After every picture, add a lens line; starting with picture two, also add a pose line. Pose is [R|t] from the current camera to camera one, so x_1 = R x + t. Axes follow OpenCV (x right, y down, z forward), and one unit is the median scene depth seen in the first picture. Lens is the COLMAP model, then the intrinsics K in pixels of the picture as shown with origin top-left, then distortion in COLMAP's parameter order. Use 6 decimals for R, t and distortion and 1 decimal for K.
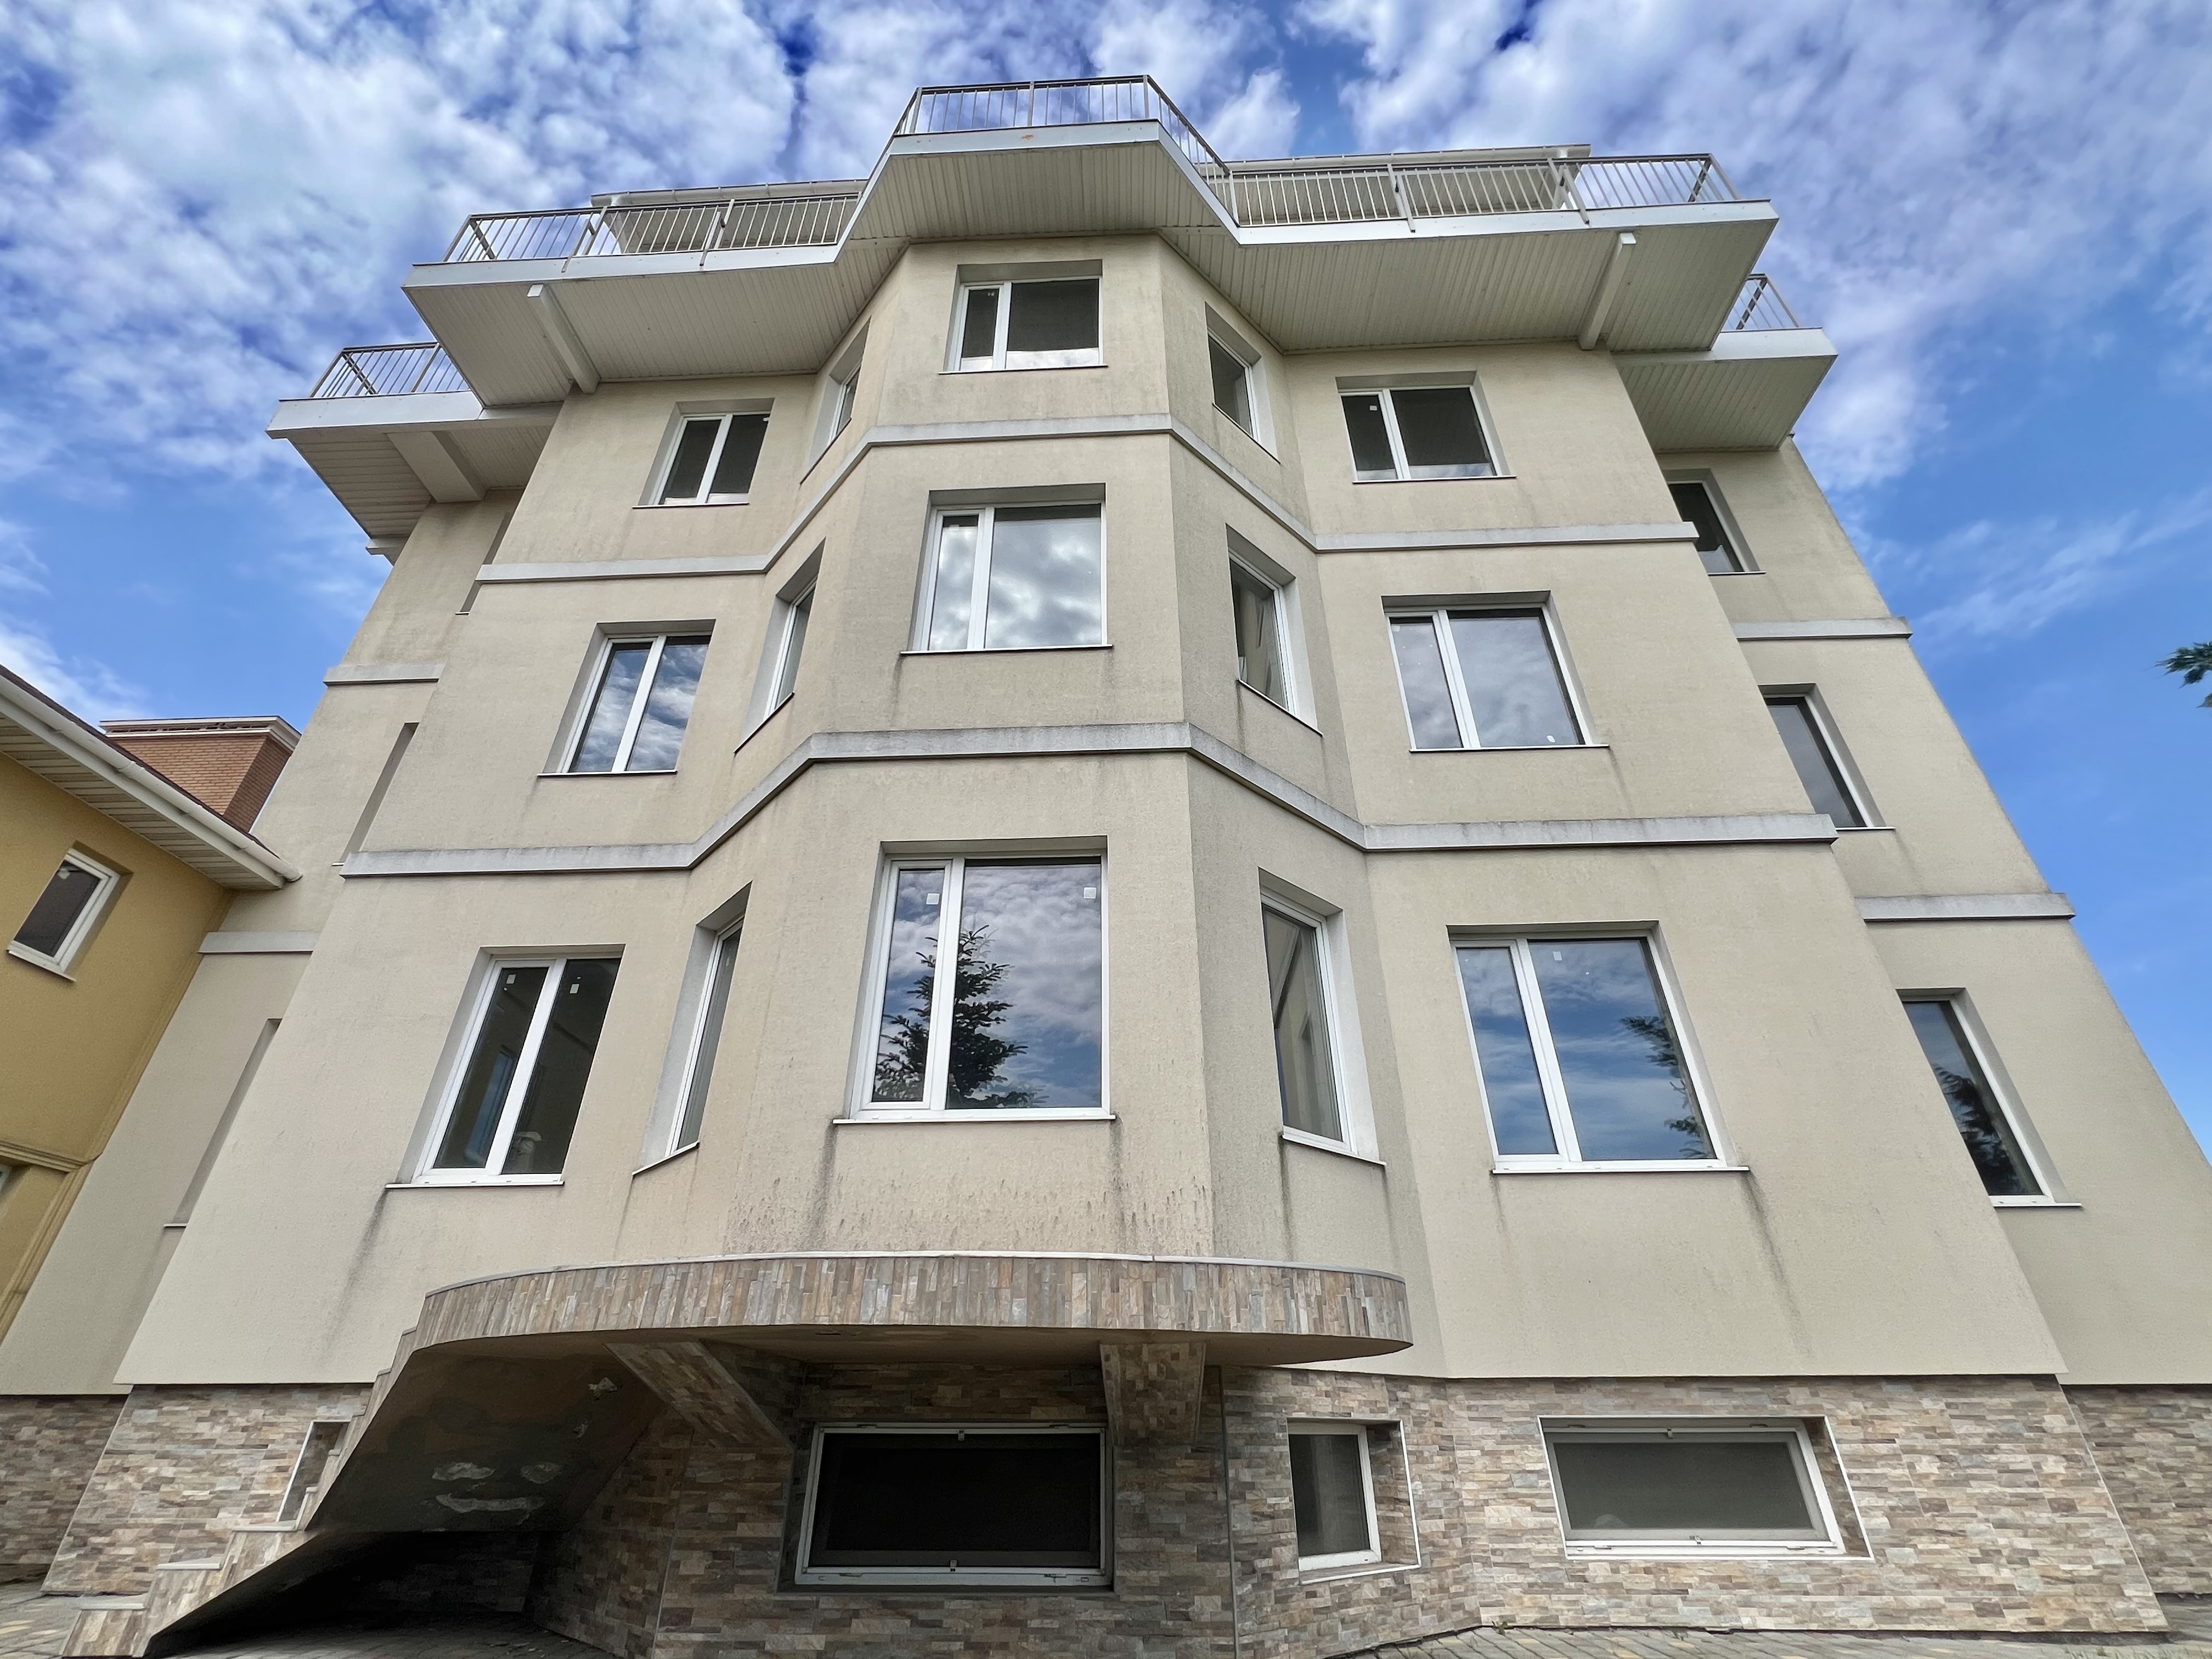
lens RADIAL K [[988.3, 0, 1103.8], [0, 988.3, 826.9], [0, 0, 1]] dist [-0.001265, -0.000438]
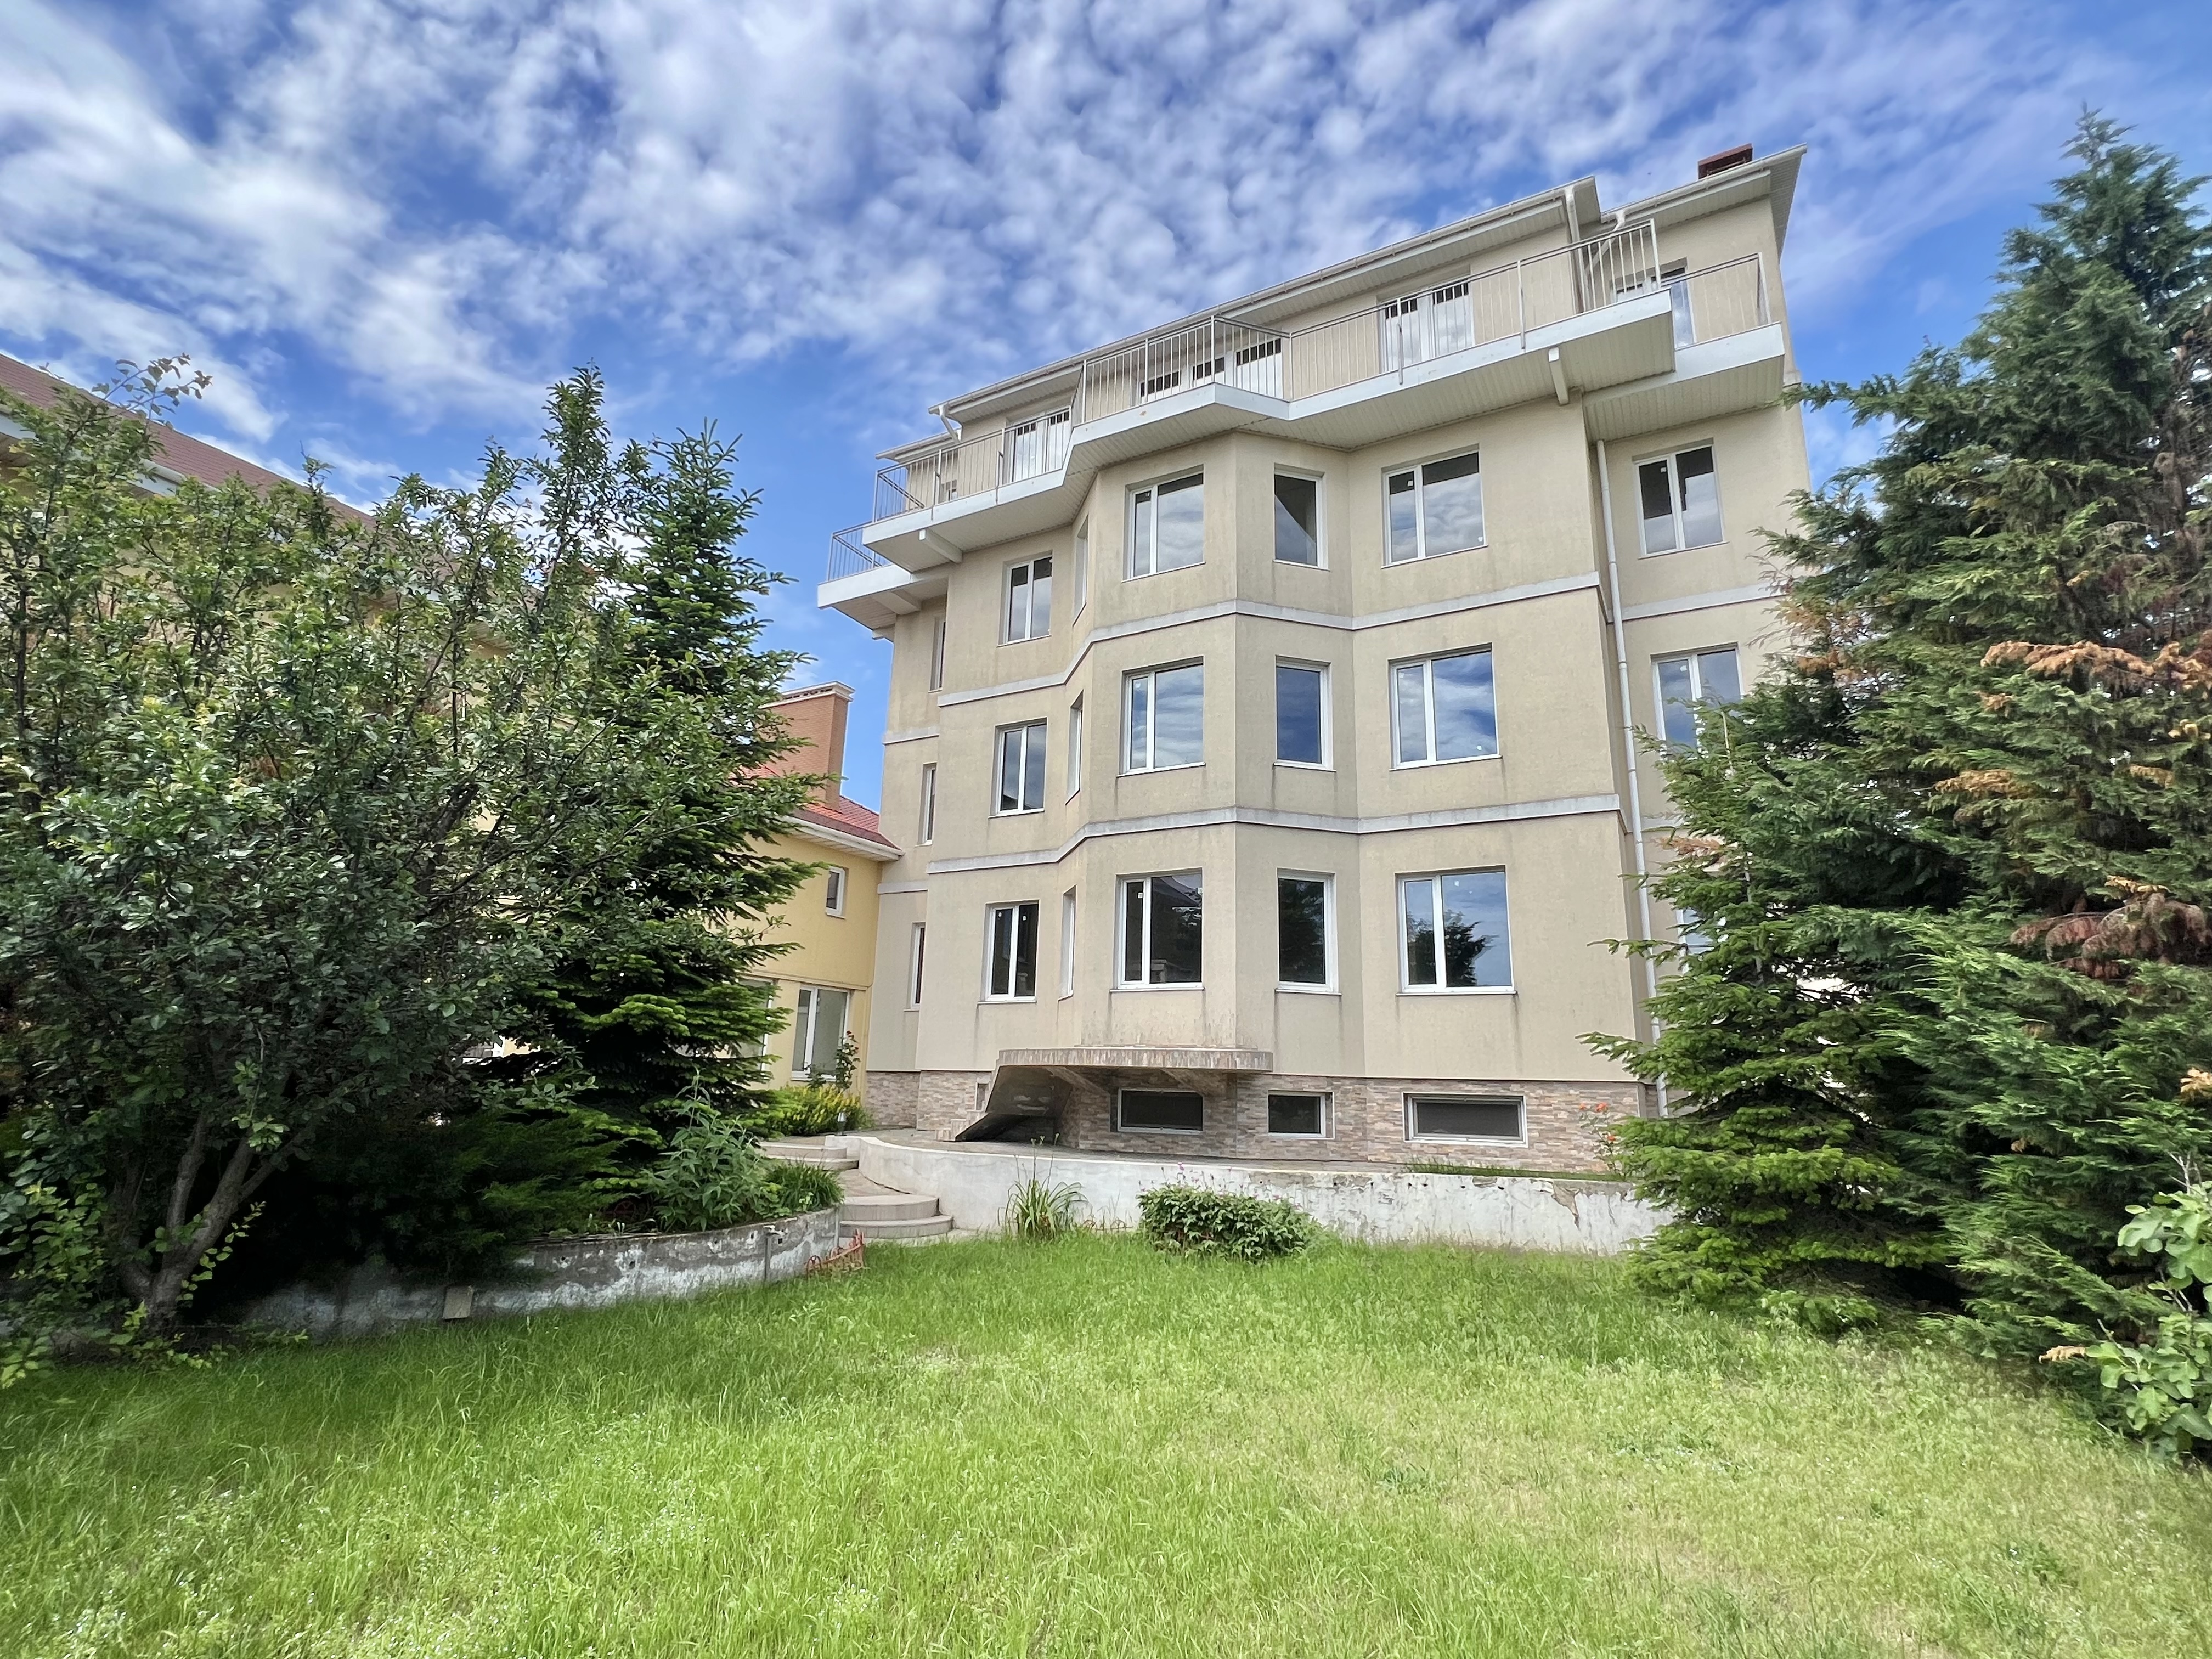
lens RADIAL K [[1090.9, 0, 1108.9], [0, 1090.9, 828.9], [0, 0, 1]] dist [-0.001461, -0.000138]
pose [[0.895262, -0.079746, -0.438346, 0.972654], [0.211136, 0.942301, 0.259788, -0.819474], [0.392337, -0.325128, 0.860444, -1.313363]]
